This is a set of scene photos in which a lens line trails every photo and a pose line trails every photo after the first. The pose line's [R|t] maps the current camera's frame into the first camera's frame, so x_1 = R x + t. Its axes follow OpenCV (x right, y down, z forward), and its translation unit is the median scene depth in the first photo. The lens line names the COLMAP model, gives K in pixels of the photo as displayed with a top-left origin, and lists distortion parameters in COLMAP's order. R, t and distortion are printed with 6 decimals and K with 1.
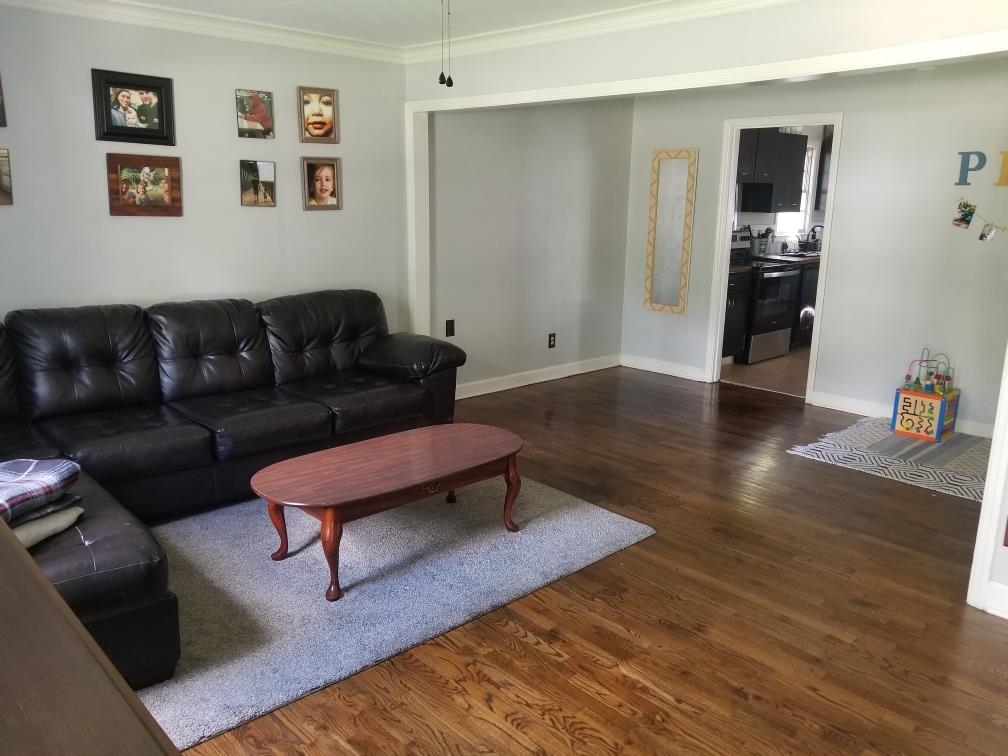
lens RADIAL K [[787.7, 0, 506.4], [0, 787.7, 387.7], [0, 0, 1]] dist [0.031573, -0.063623]
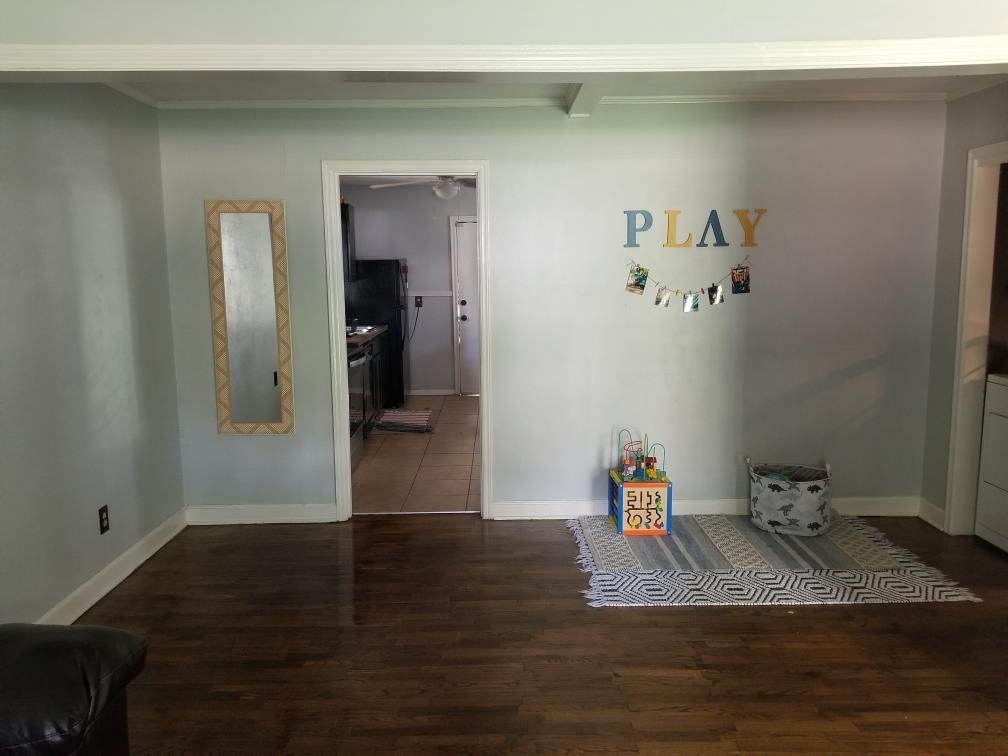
lens RADIAL K [[787.7, 0, 503.9], [0, 787.7, 378.5], [0, 0, 1]] dist [0.031573, -0.063623]
pose [[0.673507, -0.128063, 0.728003, -0.213078], [0.192688, 0.981244, -0.005653, -0.143195], [-0.713625, 0.144085, 0.685550, 0.550081]]
